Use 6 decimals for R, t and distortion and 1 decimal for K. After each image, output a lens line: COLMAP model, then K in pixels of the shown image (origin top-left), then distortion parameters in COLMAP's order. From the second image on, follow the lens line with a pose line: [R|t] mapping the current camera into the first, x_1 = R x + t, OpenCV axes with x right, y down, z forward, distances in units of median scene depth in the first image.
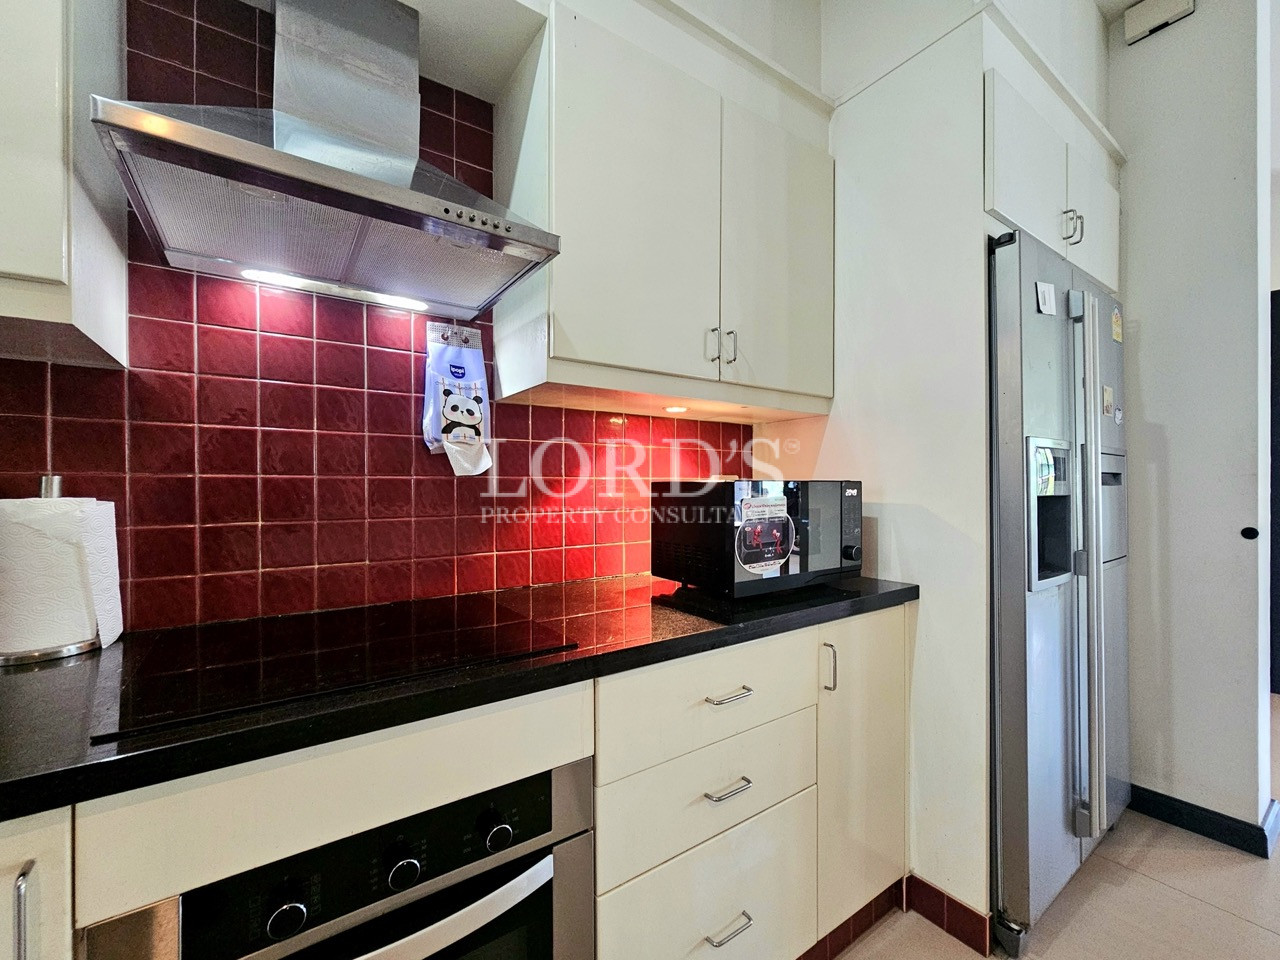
lens RADIAL K [[532.0, 0, 640.4], [0, 532.0, 486.5], [0, 0, 1]] dist [0.000807, 0.000086]
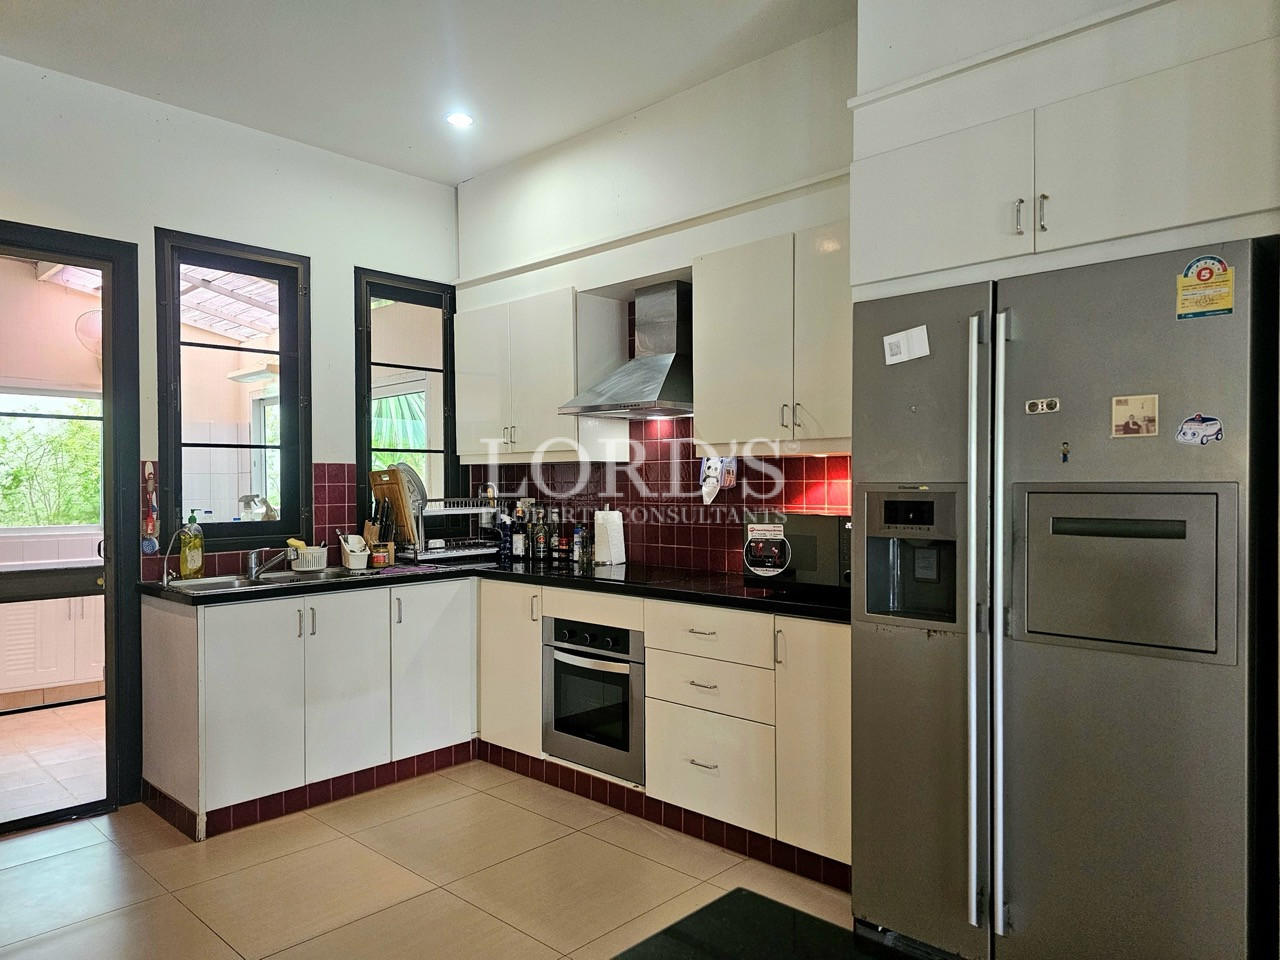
lens RADIAL K [[823.8, 0, 640.0], [0, 823.8, 480.0], [0, 0, 1]] dist [0.001323, 0.000136]
pose [[0.177981, -0.002534, -0.984031, 2.443351], [-0.002232, 0.999993, -0.002979, -0.096152], [0.984031, 0.002727, 0.177974, 0.252635]]
